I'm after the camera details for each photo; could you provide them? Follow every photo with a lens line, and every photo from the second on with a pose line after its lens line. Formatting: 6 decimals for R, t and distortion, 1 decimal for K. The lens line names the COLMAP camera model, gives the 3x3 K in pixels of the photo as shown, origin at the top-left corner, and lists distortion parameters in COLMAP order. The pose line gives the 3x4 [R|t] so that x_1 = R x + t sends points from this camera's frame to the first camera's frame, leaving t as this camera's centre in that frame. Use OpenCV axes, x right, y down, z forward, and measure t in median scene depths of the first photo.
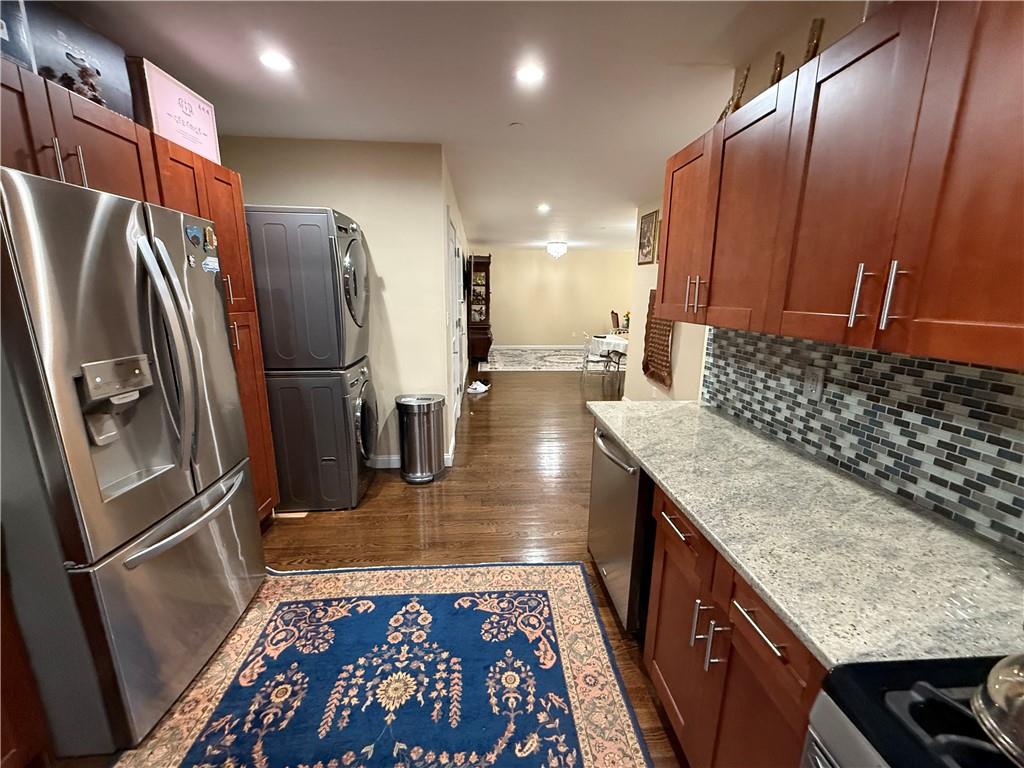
lens RADIAL K [[416.2, 0, 516.0], [0, 416.2, 382.1], [0, 0, 1]] dist [0.003481, -0.000160]
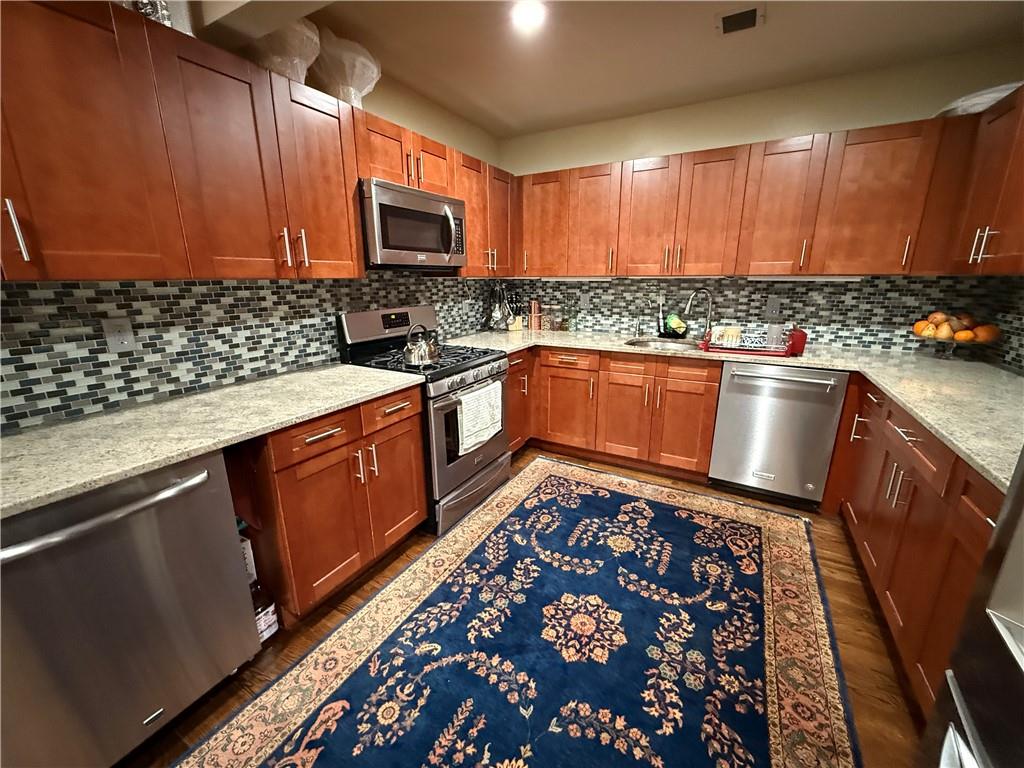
lens RADIAL K [[416.2, 0, 510.2], [0, 416.2, 380.0], [0, 0, 1]] dist [0.003481, -0.000160]
pose [[-0.833948, -0.137482, 0.534443, -0.584665], [0.114254, 0.904470, 0.410951, -0.198341], [-0.539886, 0.403774, -0.738573, 1.260584]]
